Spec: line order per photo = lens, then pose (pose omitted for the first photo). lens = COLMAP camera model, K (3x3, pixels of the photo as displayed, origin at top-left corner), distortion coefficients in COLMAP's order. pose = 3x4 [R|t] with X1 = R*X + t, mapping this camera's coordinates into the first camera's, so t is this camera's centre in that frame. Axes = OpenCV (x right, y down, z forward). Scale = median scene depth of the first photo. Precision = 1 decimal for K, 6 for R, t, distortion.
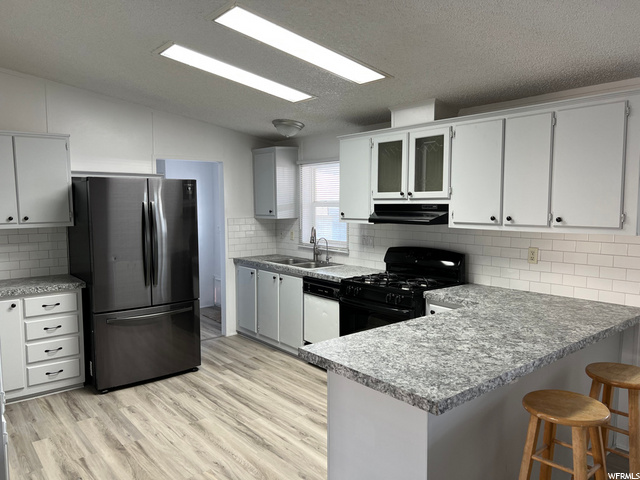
lens RADIAL K [[483.2, 0, 316.6], [0, 483.2, 236.4], [0, 0, 1]] dist [0.047459, -0.046252]
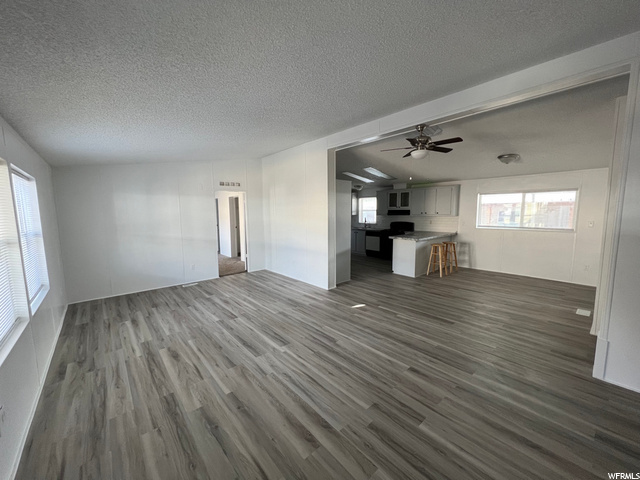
lens RADIAL K [[255.8, 0, 317.4], [0, 255.8, 239.4], [0, 0, 1]] dist [-0.002165, 0.000059]
pose [[0.999764, -0.005008, 0.021161, -0.490118], [0.004229, 0.999318, 0.036682, 0.086748], [-0.021330, -0.036584, 0.999103, -0.991952]]
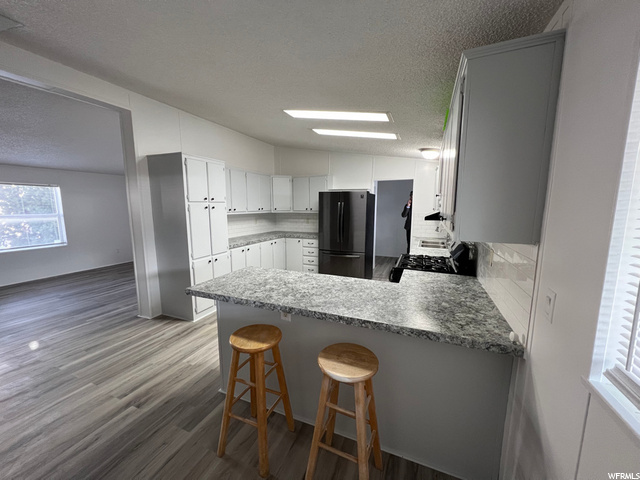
lens RADIAL K [[255.8, 0, 319.6], [0, 255.8, 240.2], [0, 0, 1]] dist [-0.002165, 0.000059]
pose [[0.467749, 0.126958, -0.874696, 0.649968], [-0.070493, 0.991836, 0.106264, -0.021370], [0.881046, 0.011955, 0.472880, 0.416014]]
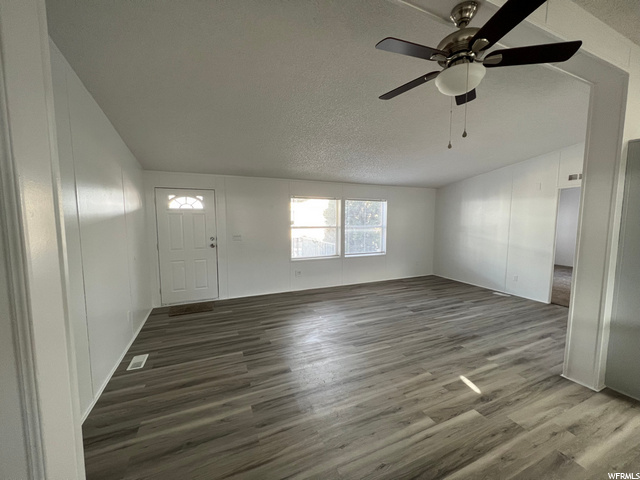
lens RADIAL K [[255.8, 0, 320.5], [0, 255.8, 242.0], [0, 0, 1]] dist [-0.002165, 0.000059]
pose [[-0.261325, 0.098506, -0.960211, 0.321274], [-0.072482, 0.989968, 0.121285, 0.025380], [0.962526, 0.101293, -0.251564, -0.170532]]
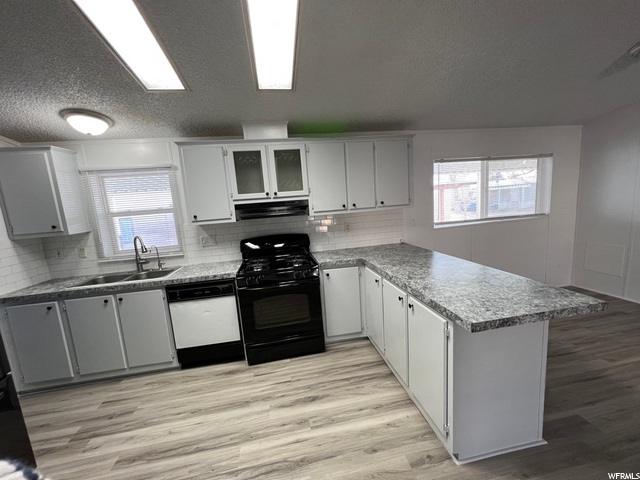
lens RADIAL K [[255.8, 0, 317.3], [0, 255.8, 239.6], [0, 0, 1]] dist [-0.002165, 0.000059]
pose [[0.487130, -0.152845, 0.859851, -0.355168], [0.134140, 0.985978, 0.099271, -0.020341], [-0.862967, 0.066983, 0.500801, 0.574280]]
